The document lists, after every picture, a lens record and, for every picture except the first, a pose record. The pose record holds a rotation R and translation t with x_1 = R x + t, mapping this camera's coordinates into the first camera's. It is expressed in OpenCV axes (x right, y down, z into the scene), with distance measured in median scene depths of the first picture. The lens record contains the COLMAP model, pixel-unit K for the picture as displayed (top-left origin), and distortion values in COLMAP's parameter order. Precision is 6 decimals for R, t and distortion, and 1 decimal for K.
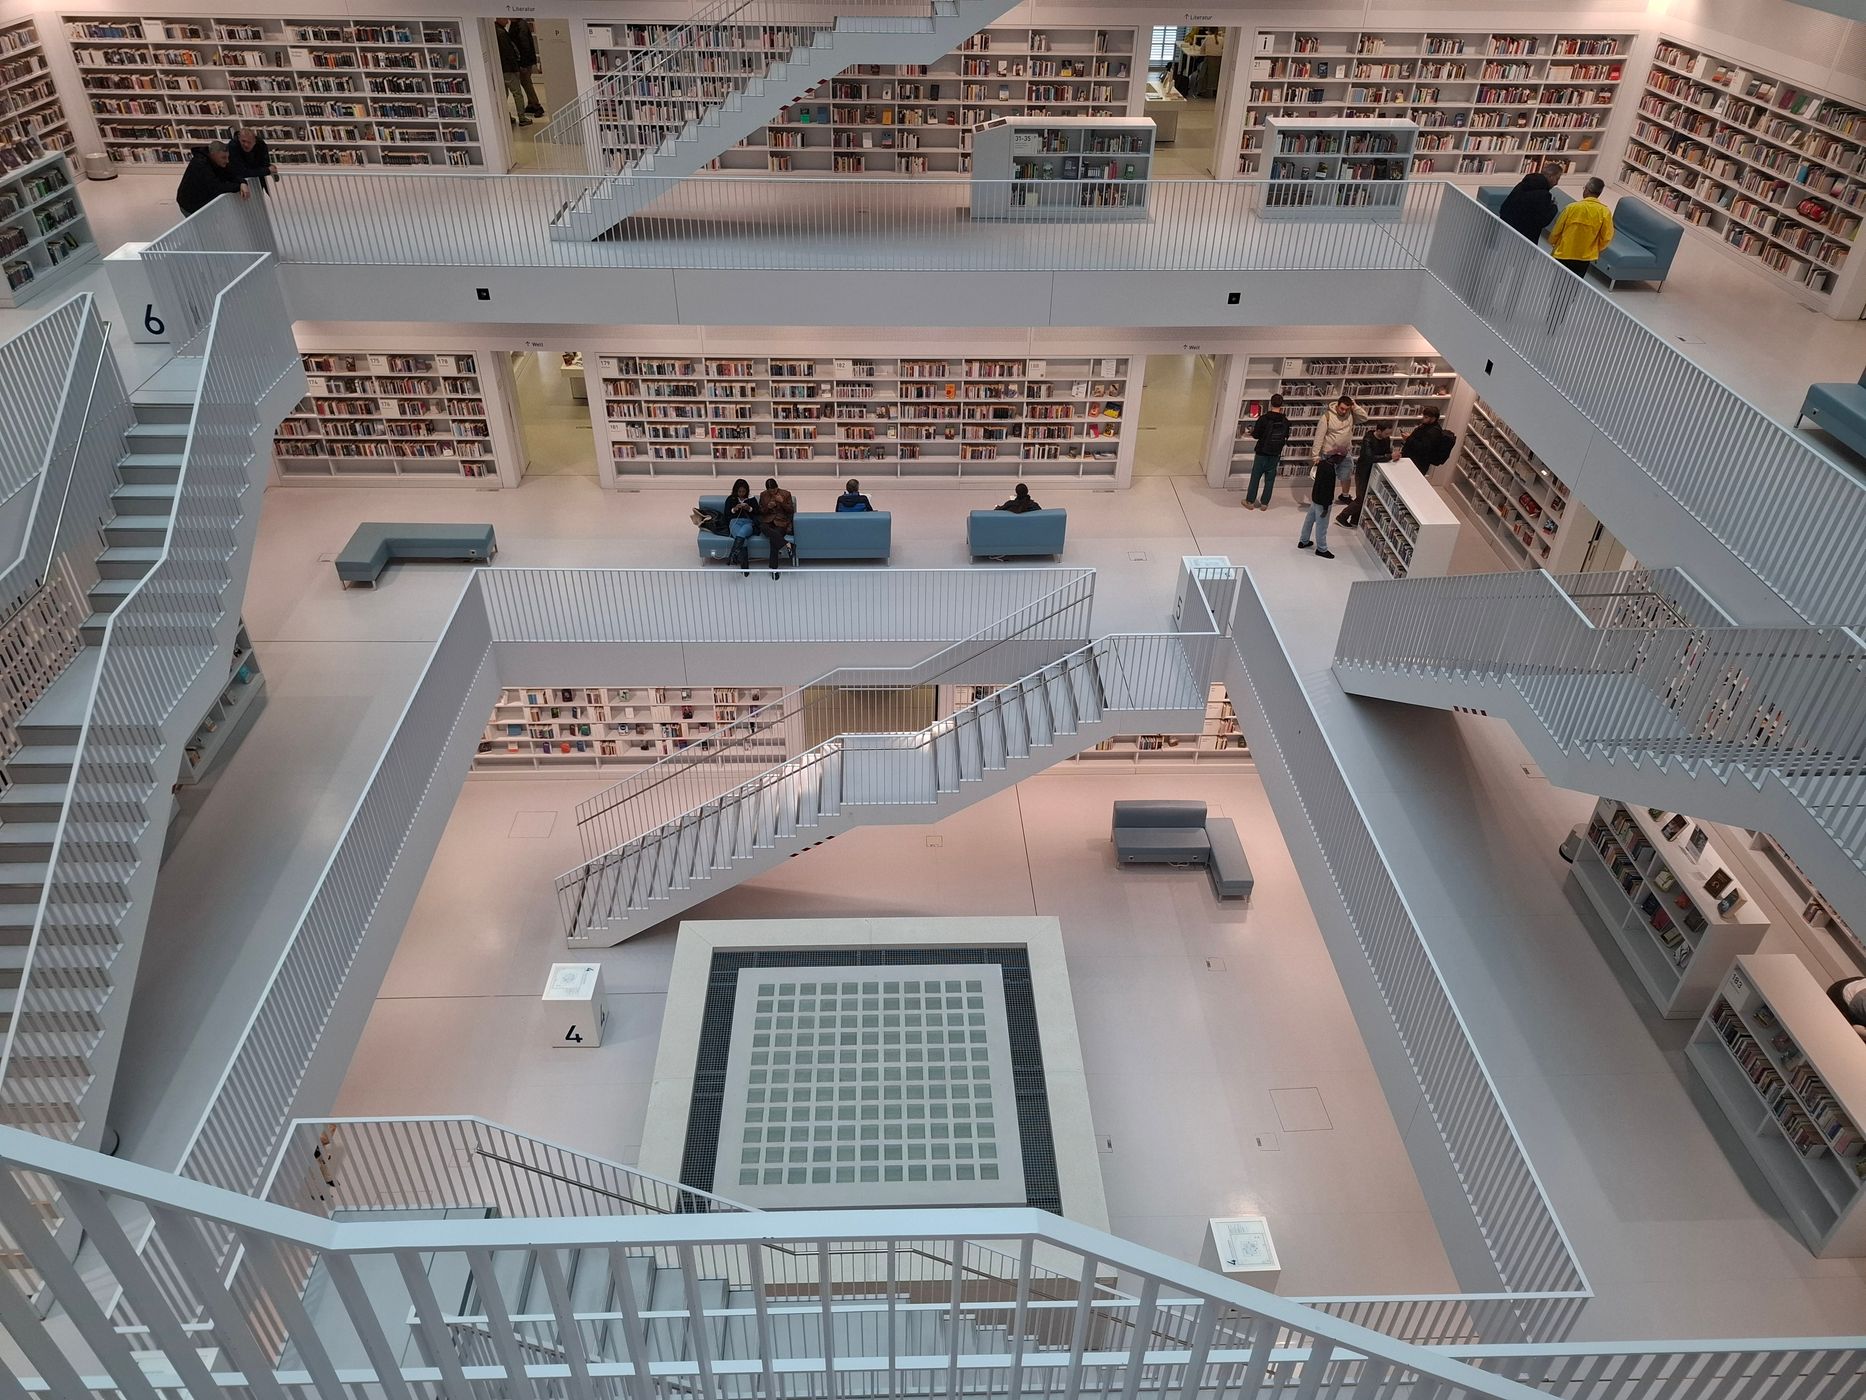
lens RADIAL K [[1284.8, 0, 928.5], [0, 1284.8, 704.7], [0, 0, 1]] dist [0.075531, -0.080408]
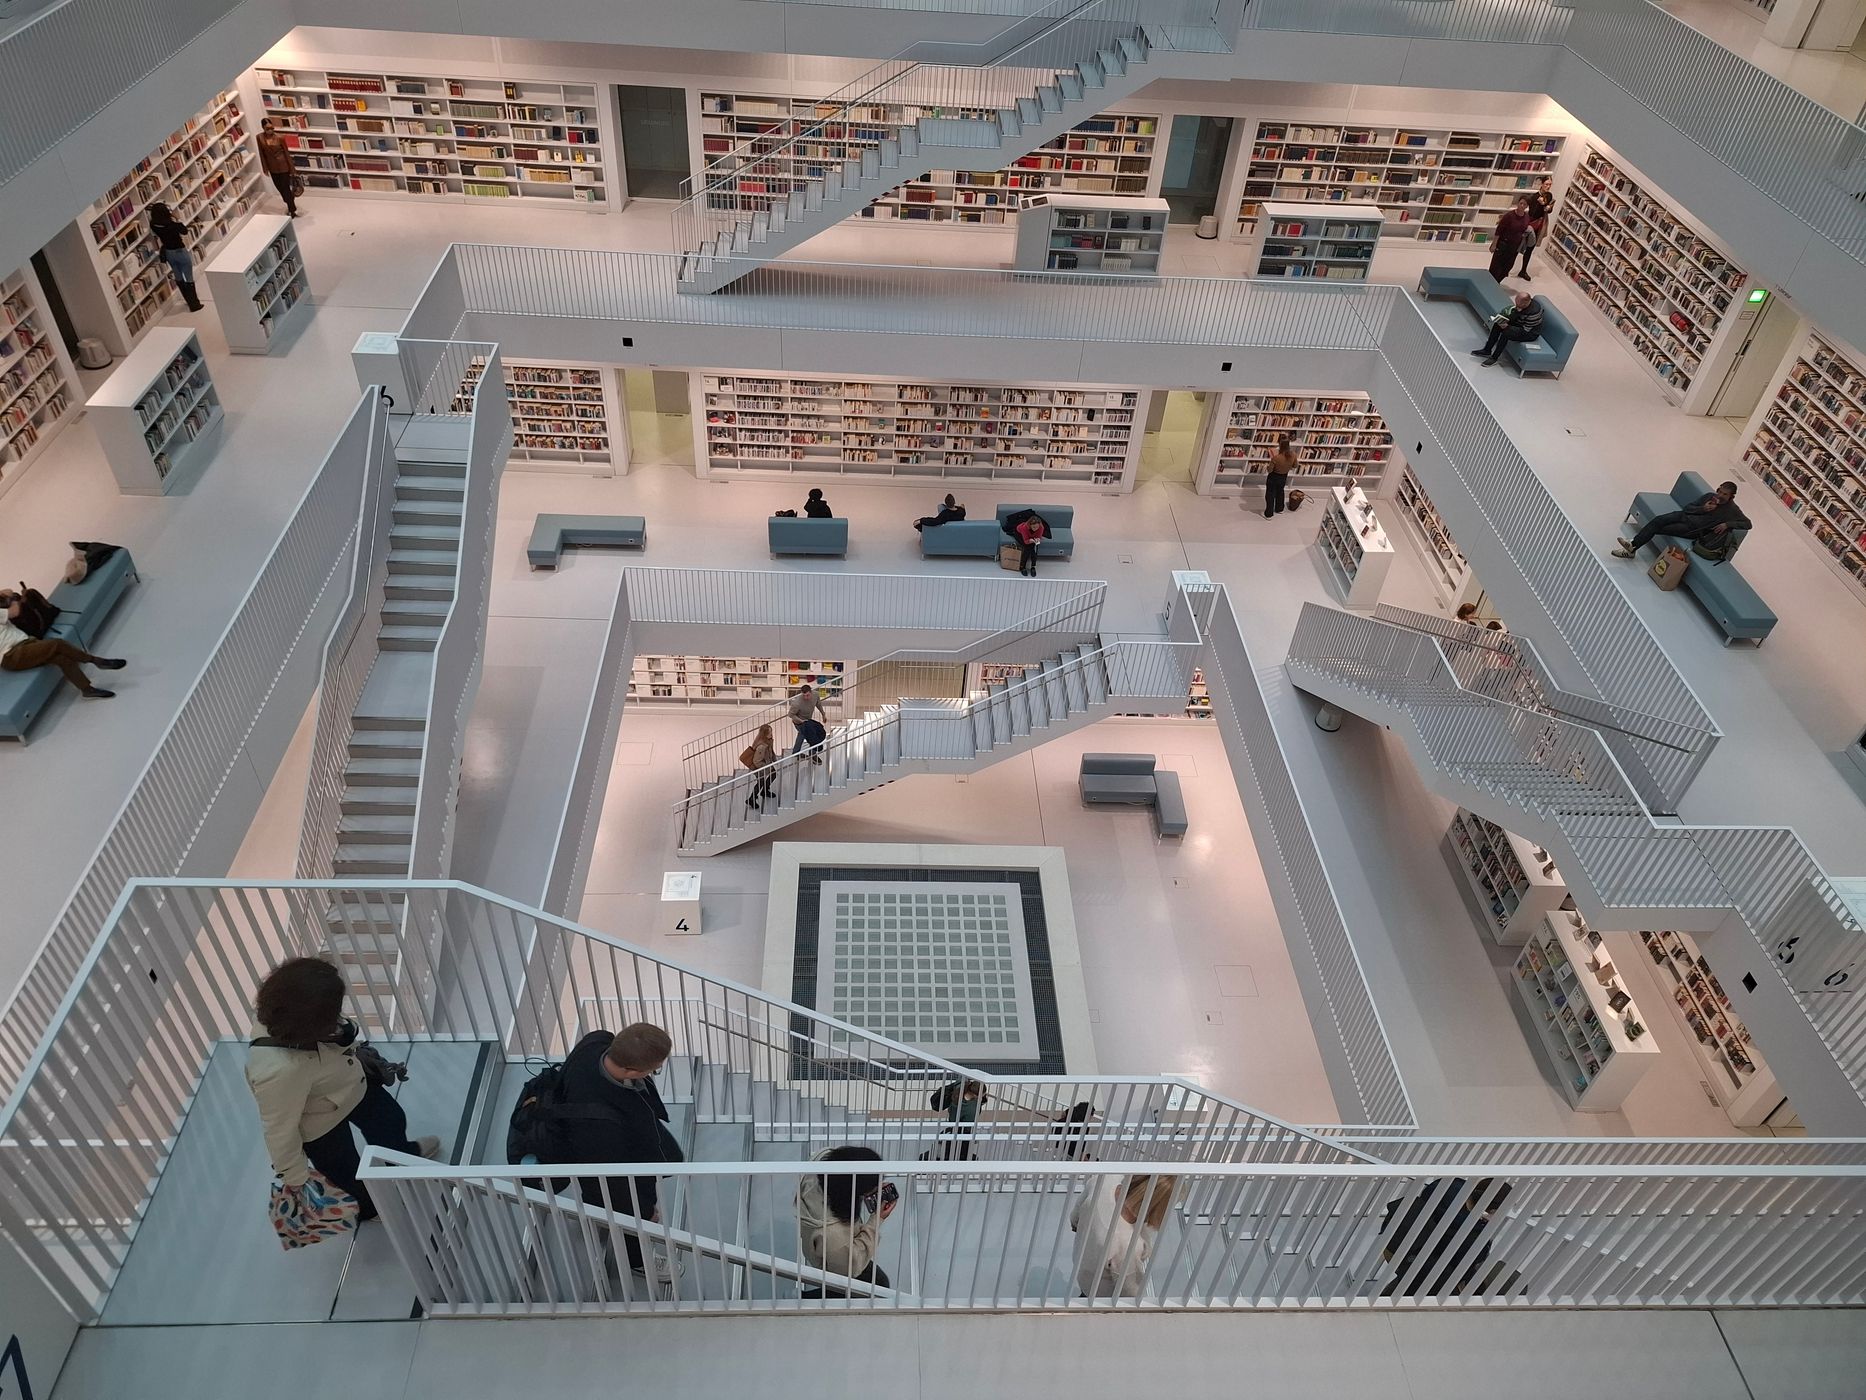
lens RADIAL K [[1284.8, 0, 928.1], [0, 1284.8, 703.3], [0, 0, 1]] dist [0.075531, -0.080408]
pose [[0.998967, 0.033422, 0.030780, -0.083572], [-0.036602, 0.993332, 0.109324, -0.122444], [-0.026921, -0.110337, 0.993530, -0.285437]]
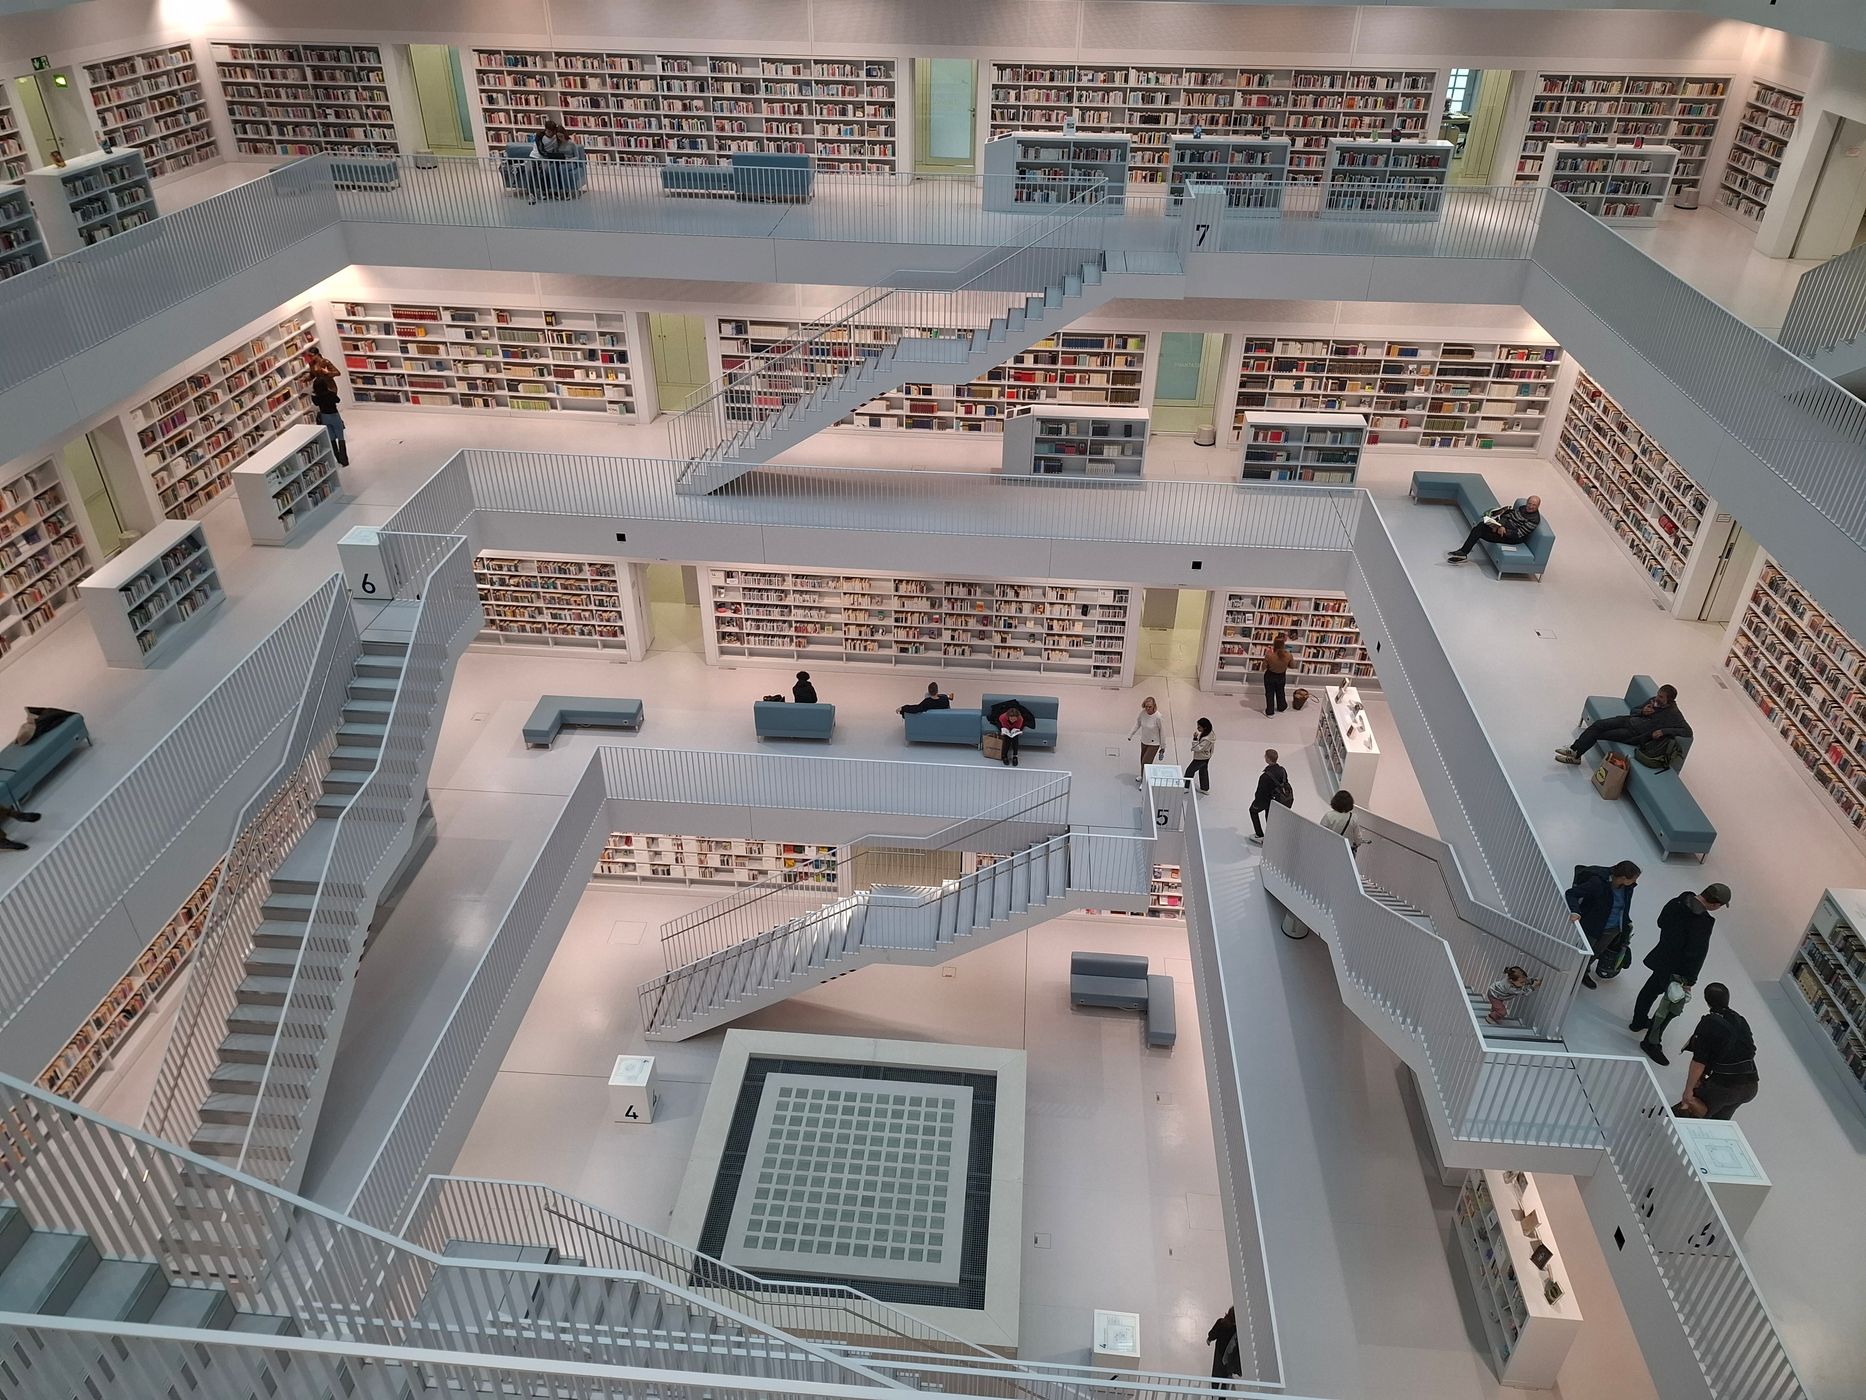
lens RADIAL K [[1284.8, 0, 956.4], [0, 1284.8, 689.6], [0, 0, 1]] dist [0.075531, -0.080408]
pose [[0.993590, 0.058891, -0.096496, 0.138280], [-0.063731, 0.996819, -0.047862, -0.123401], [0.093371, 0.053705, 0.994182, -0.275251]]
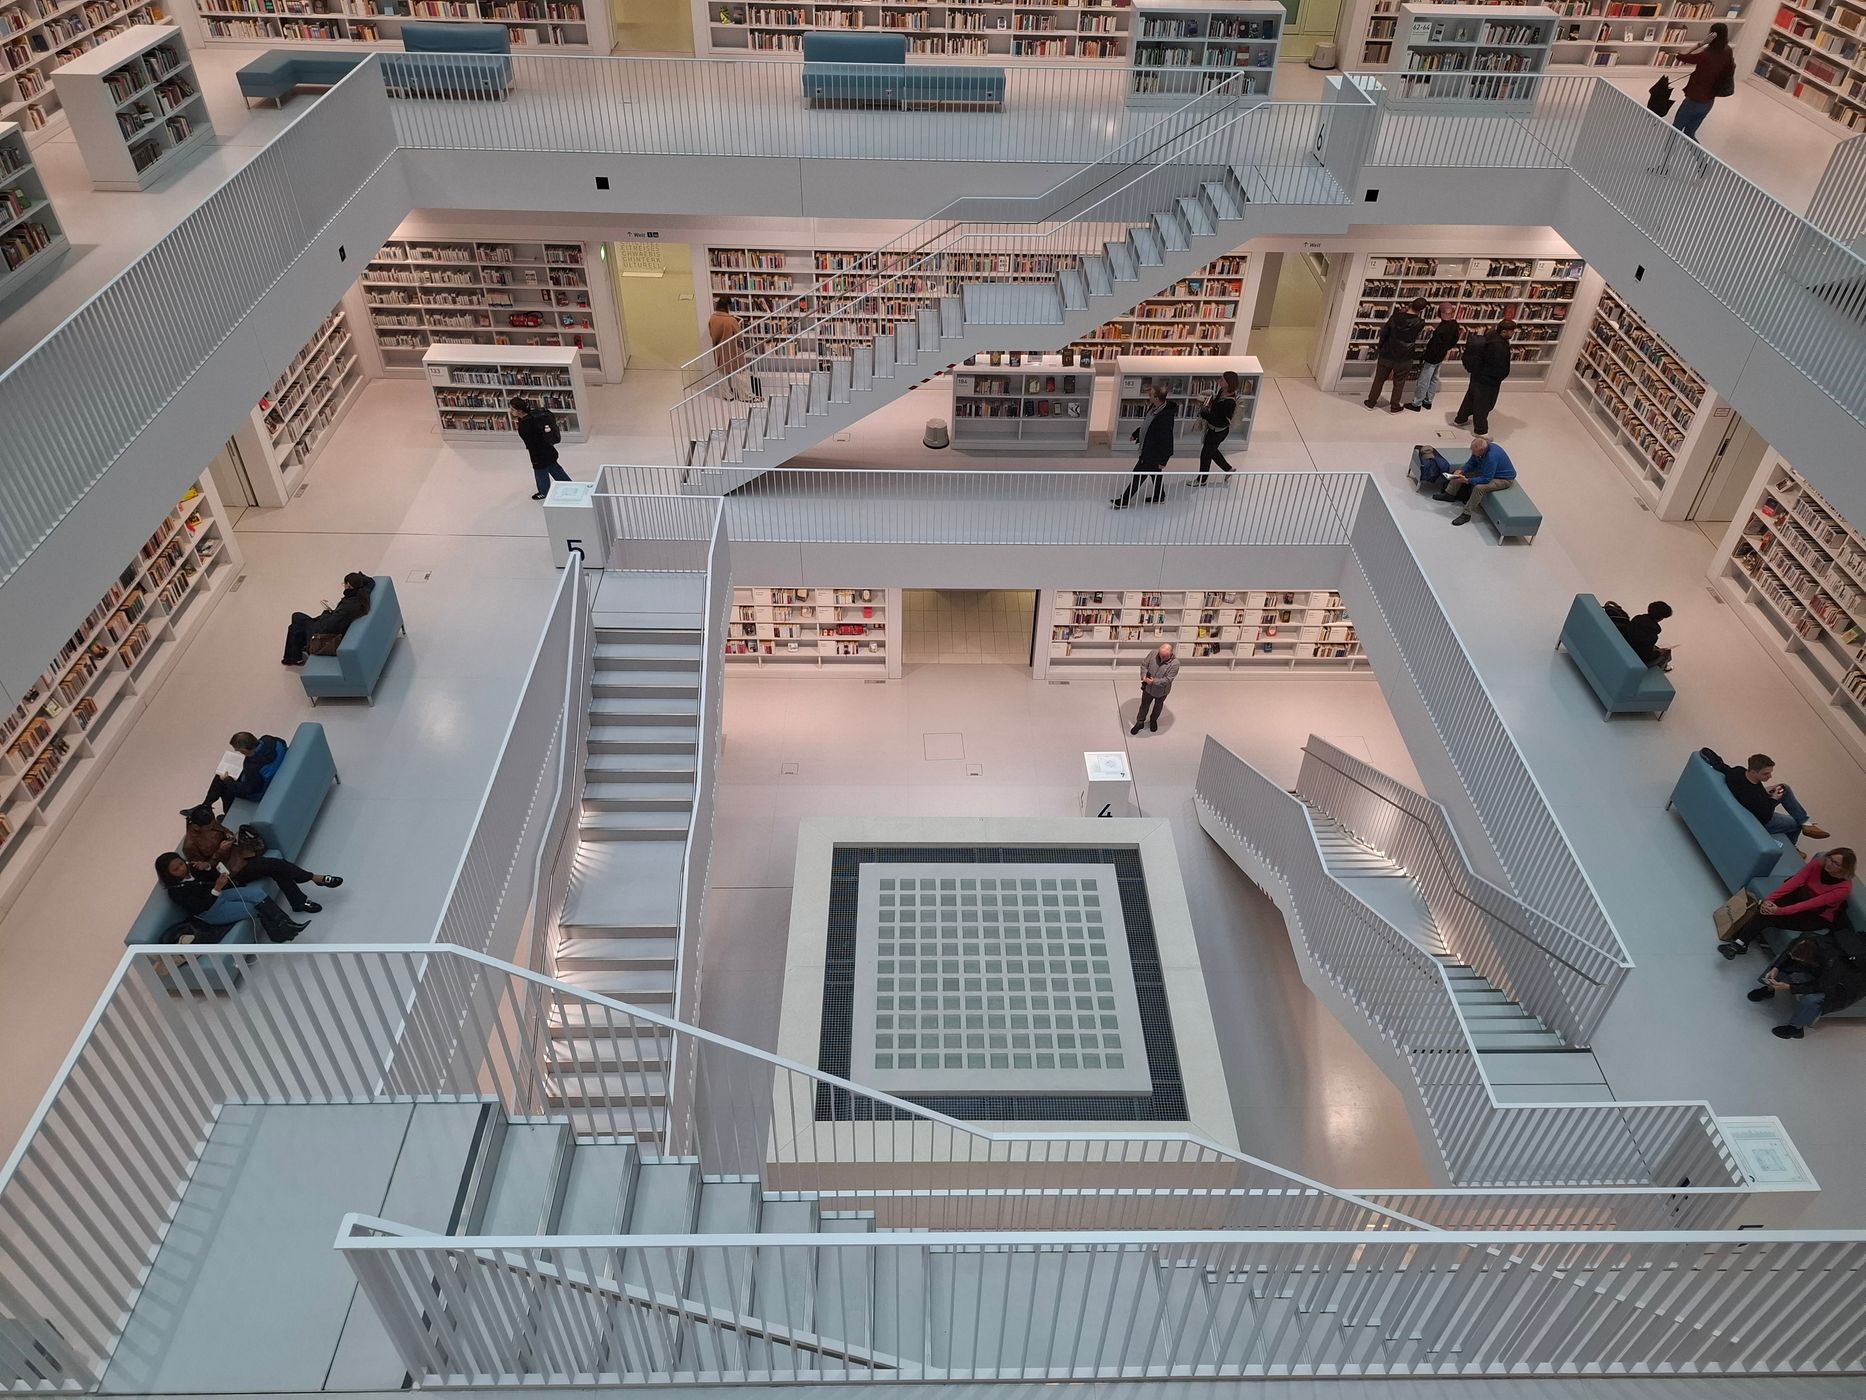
lens RADIAL K [[1284.8, 0, 934.6], [0, 1284.8, 712.8], [0, 0, 1]] dist [0.075531, -0.080408]
pose [[0.999887, 0.014812, -0.002629, -0.085133], [-0.014560, 0.996808, 0.078502, 0.003525], [0.003783, -0.078455, 0.996910, -0.009690]]
